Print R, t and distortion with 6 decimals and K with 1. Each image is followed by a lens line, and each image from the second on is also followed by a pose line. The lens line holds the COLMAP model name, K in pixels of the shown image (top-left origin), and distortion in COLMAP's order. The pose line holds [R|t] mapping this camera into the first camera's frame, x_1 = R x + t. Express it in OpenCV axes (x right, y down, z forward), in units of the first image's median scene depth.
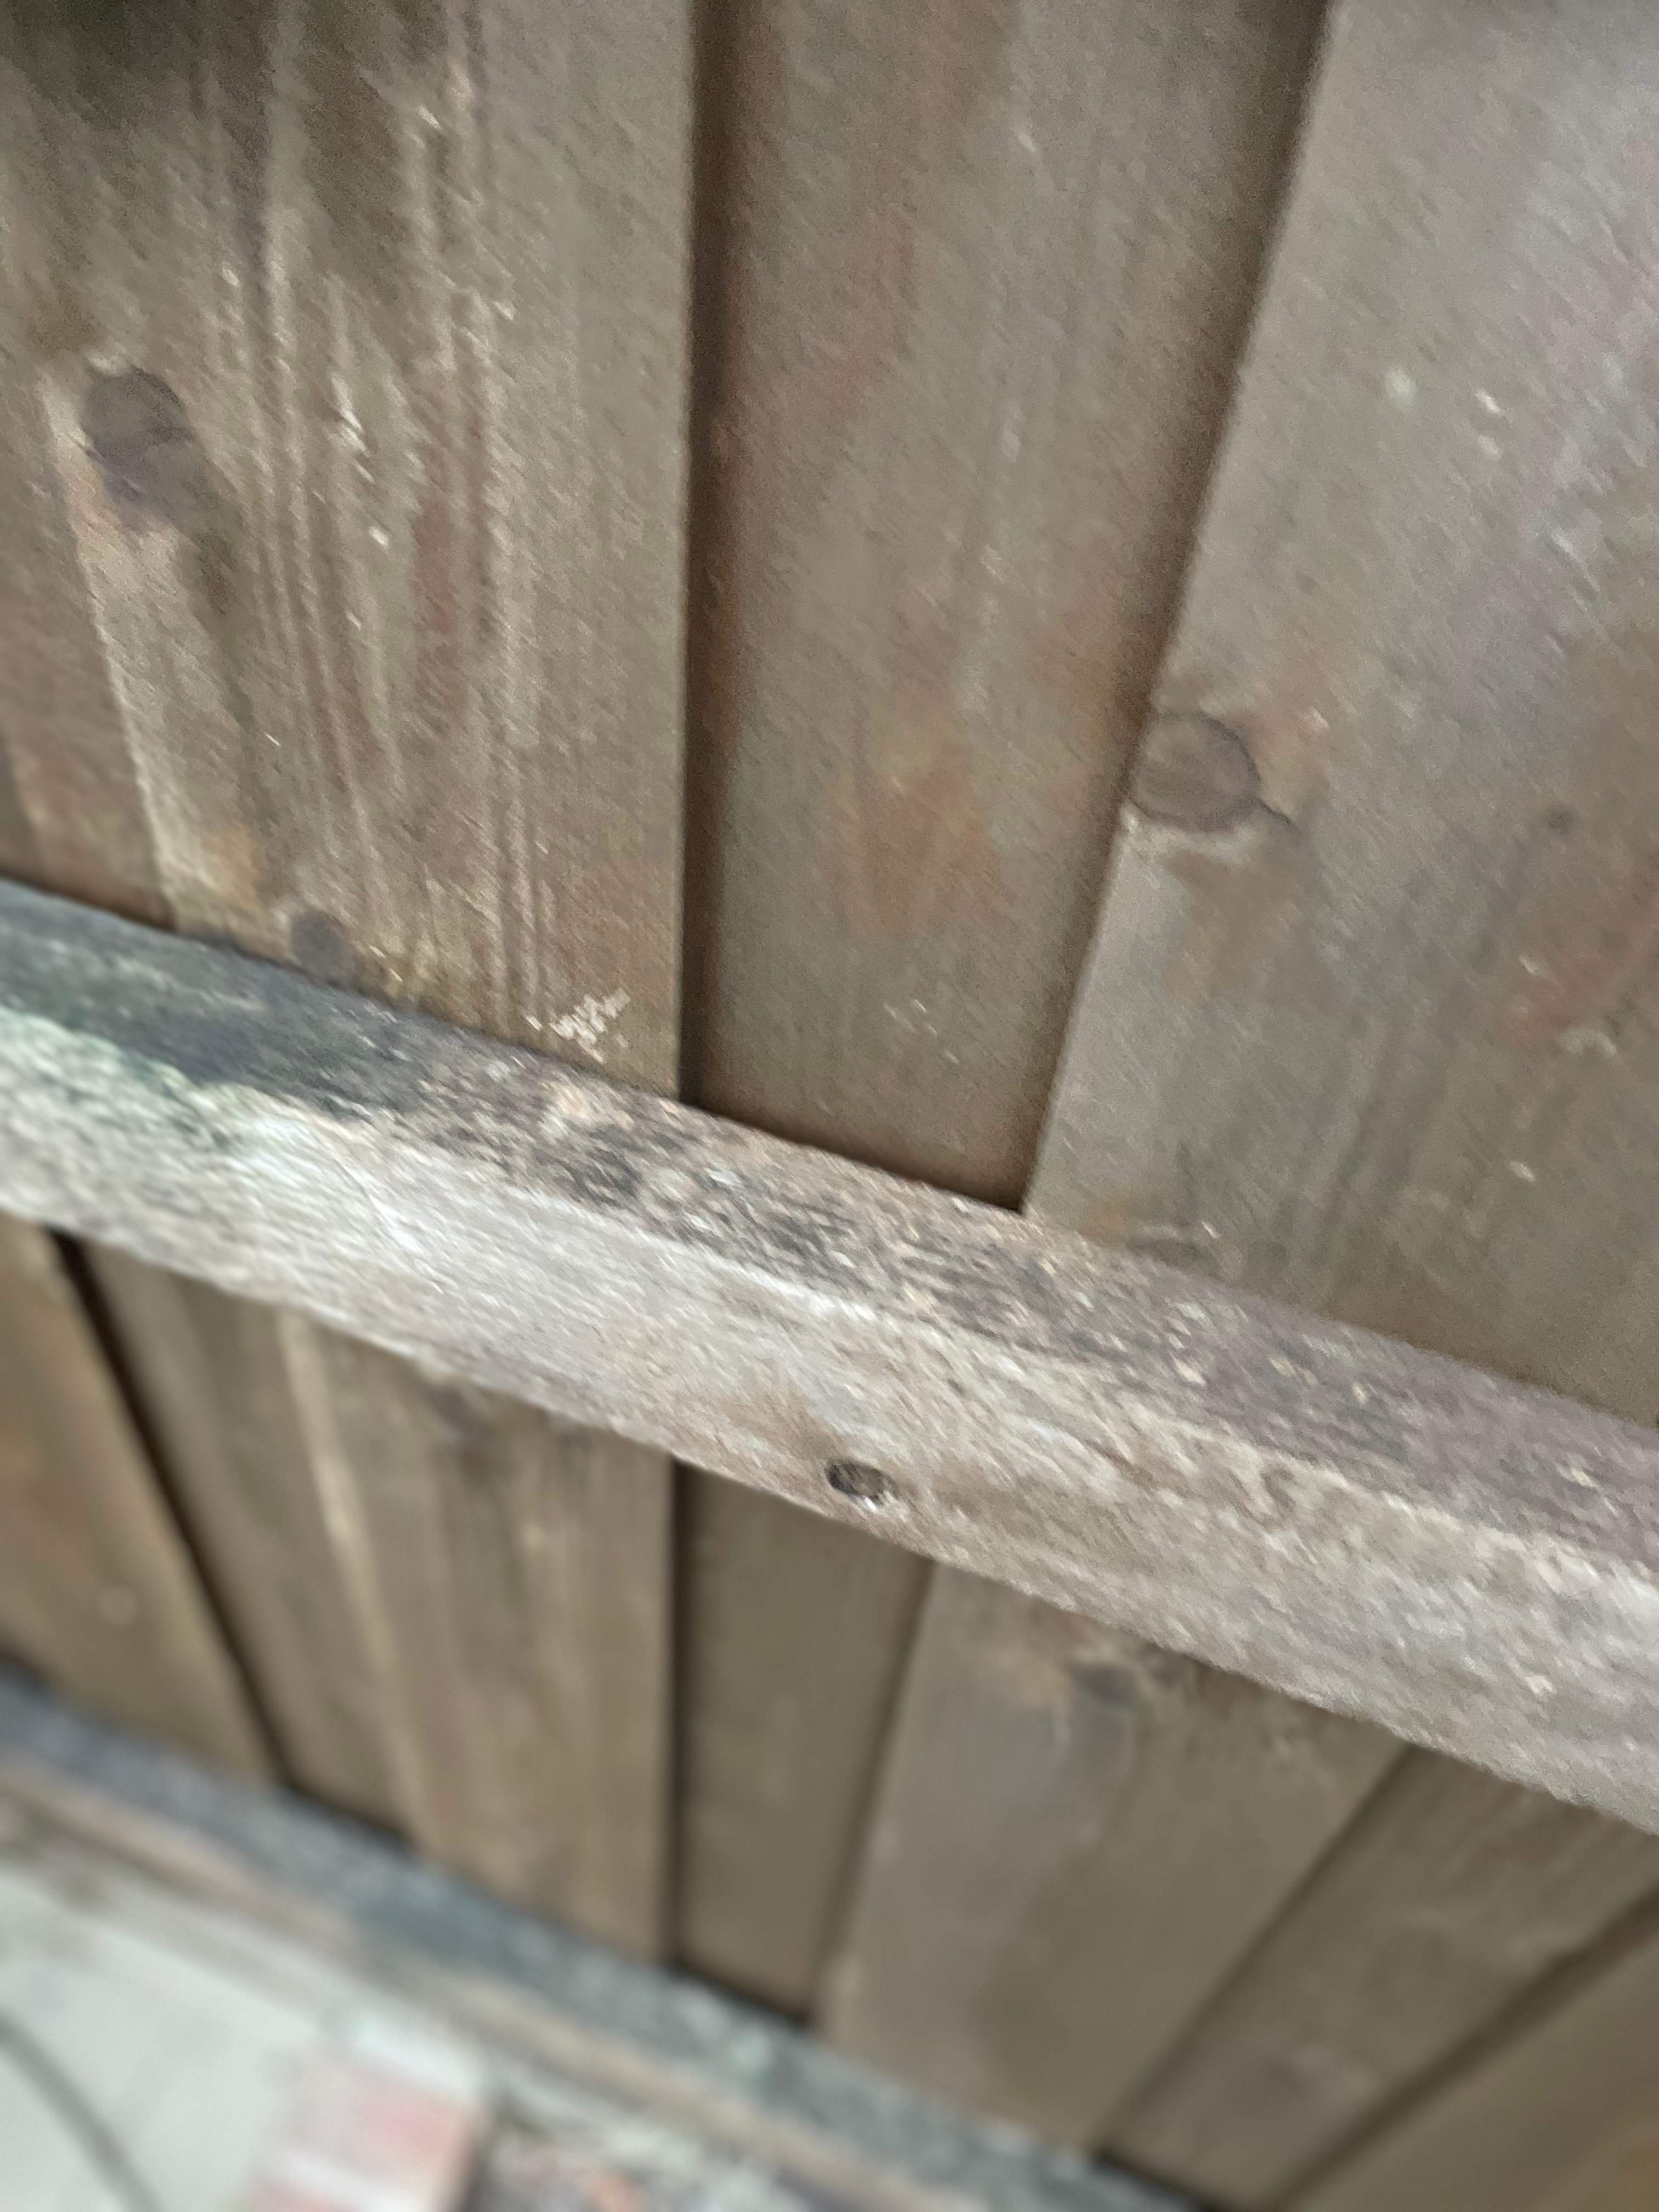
lens RADIAL K [[1676.6, 0, 828.1], [0, 1676.6, 1097.7], [0, 0, 1]] dist [0.090112, -0.121062]
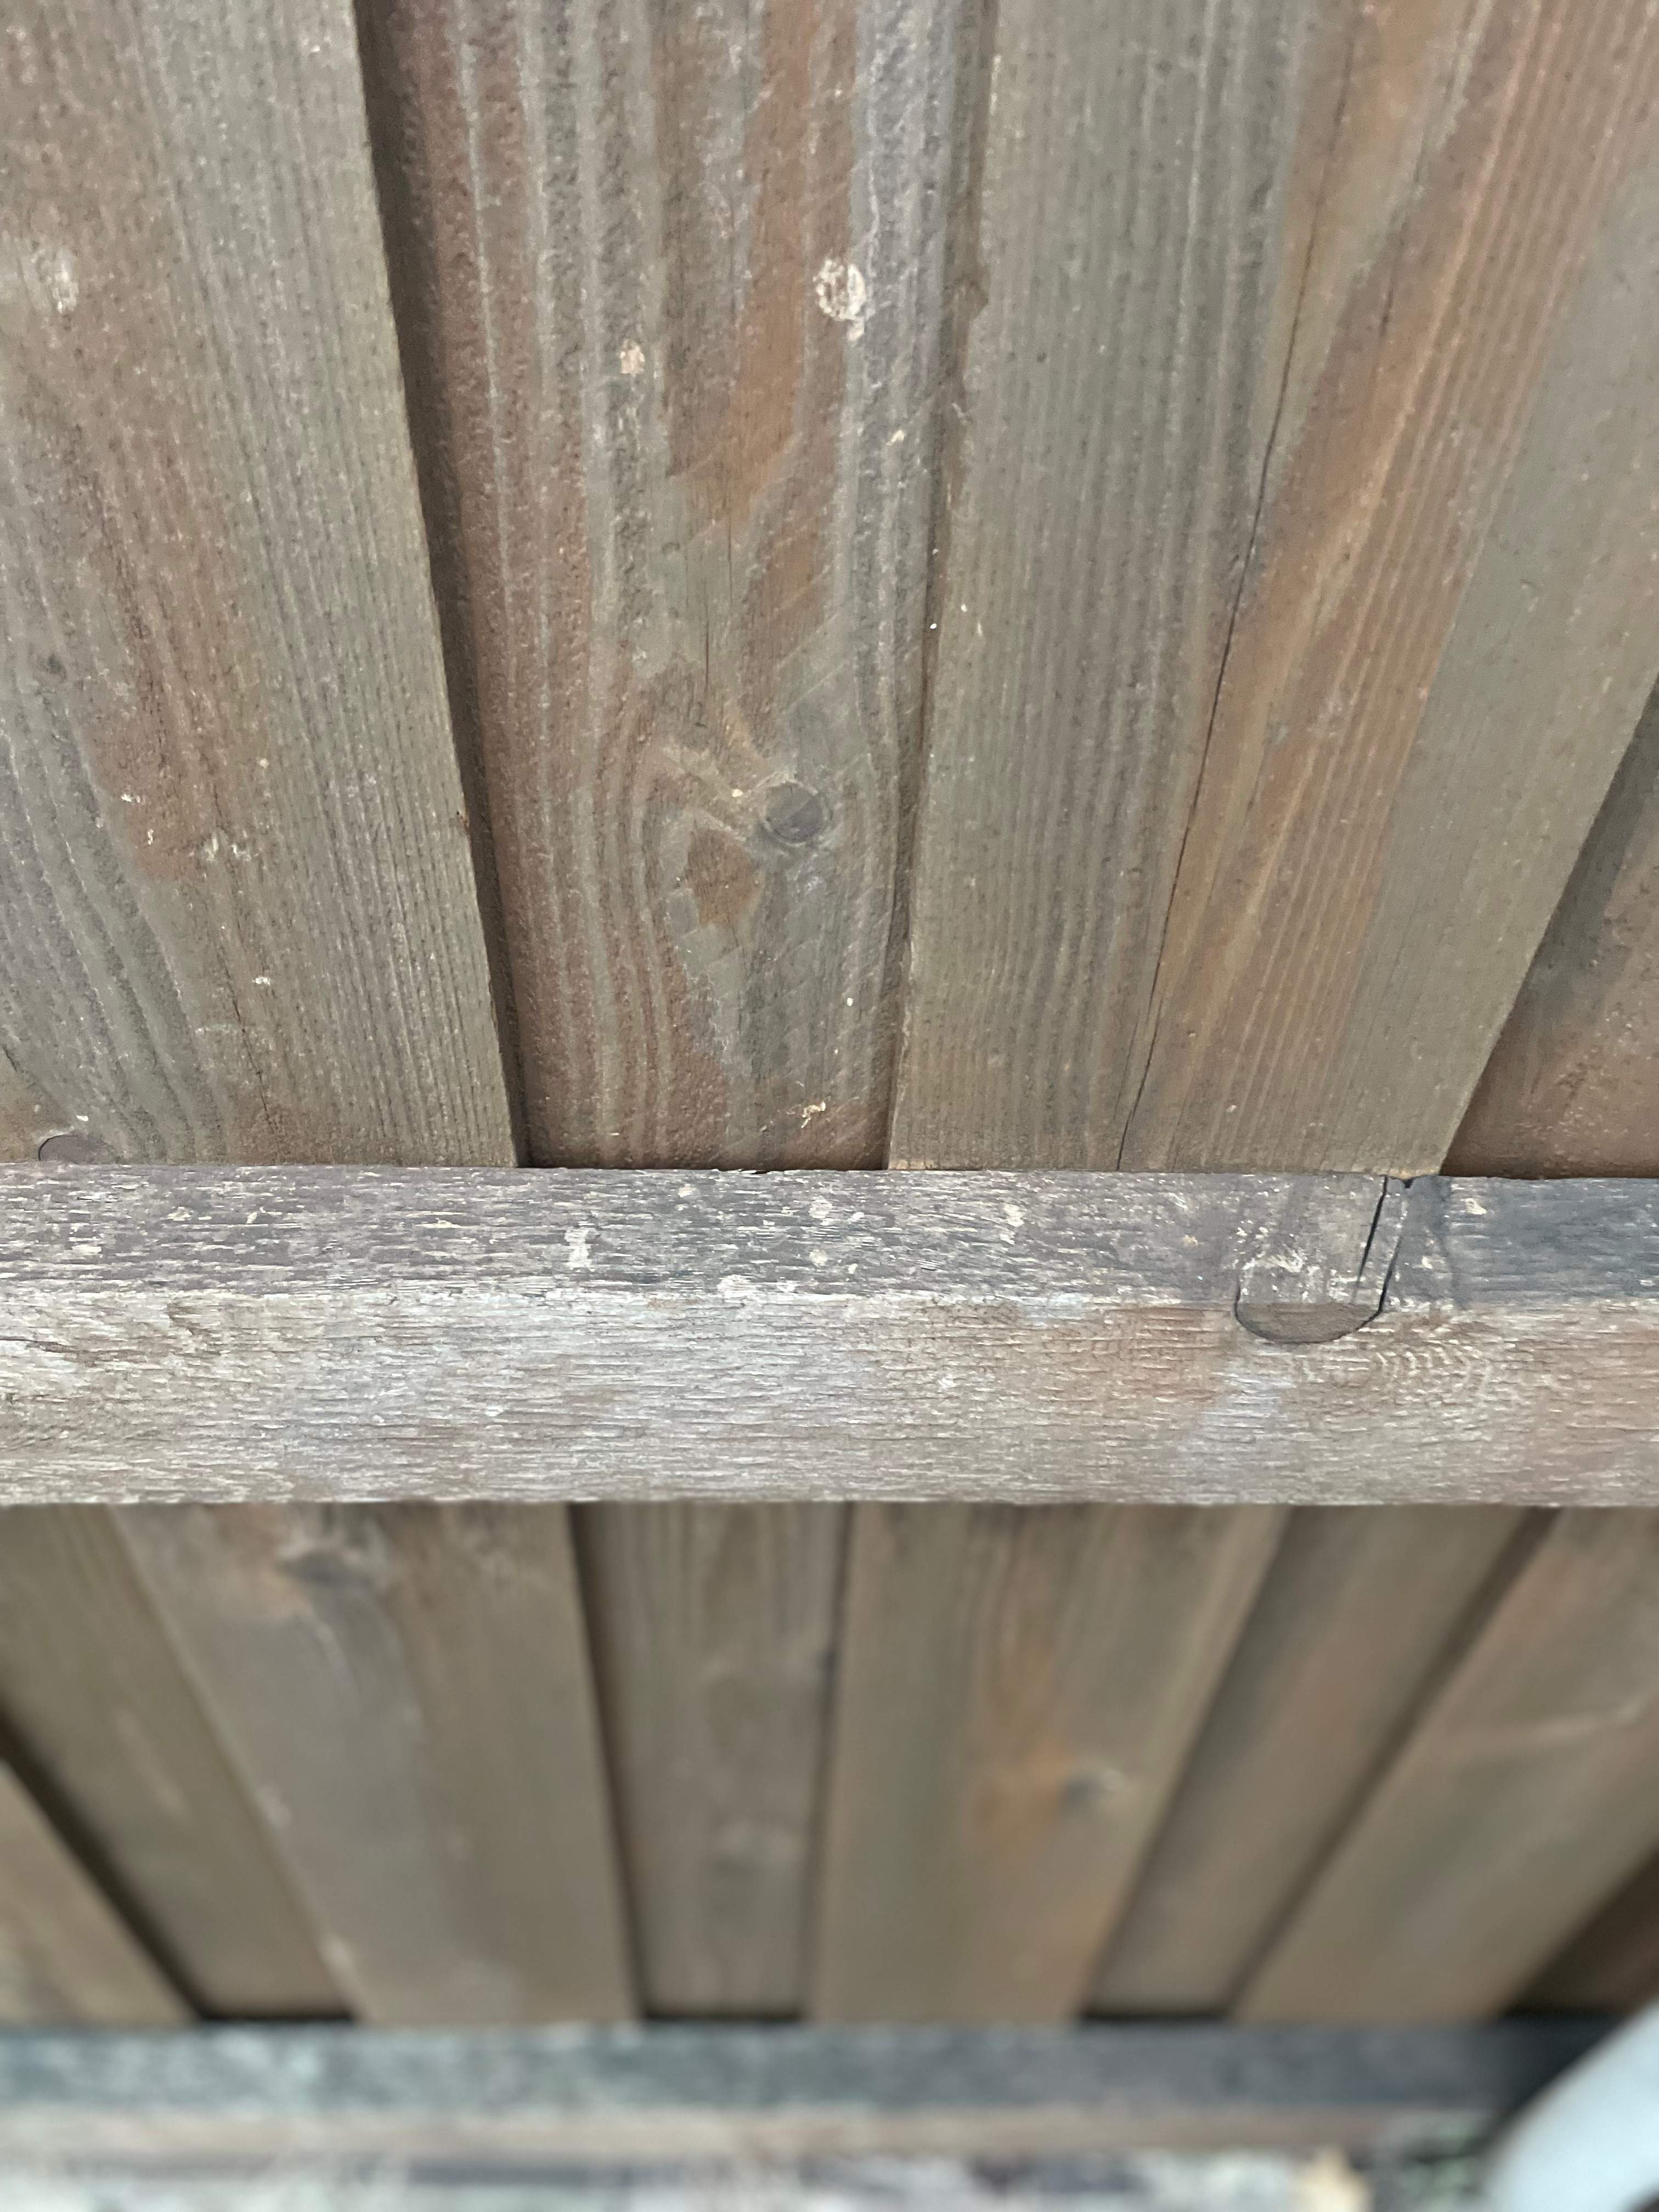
lens RADIAL K [[1676.6, 0, 824.9], [0, 1676.6, 1115.7], [0, 0, 1]] dist [0.090112, -0.121062]
pose [[0.929212, -0.292431, 0.225942, 0.425306], [0.291232, 0.955841, 0.039396, 0.173710], [-0.227485, 0.029195, 0.973344, -0.164993]]
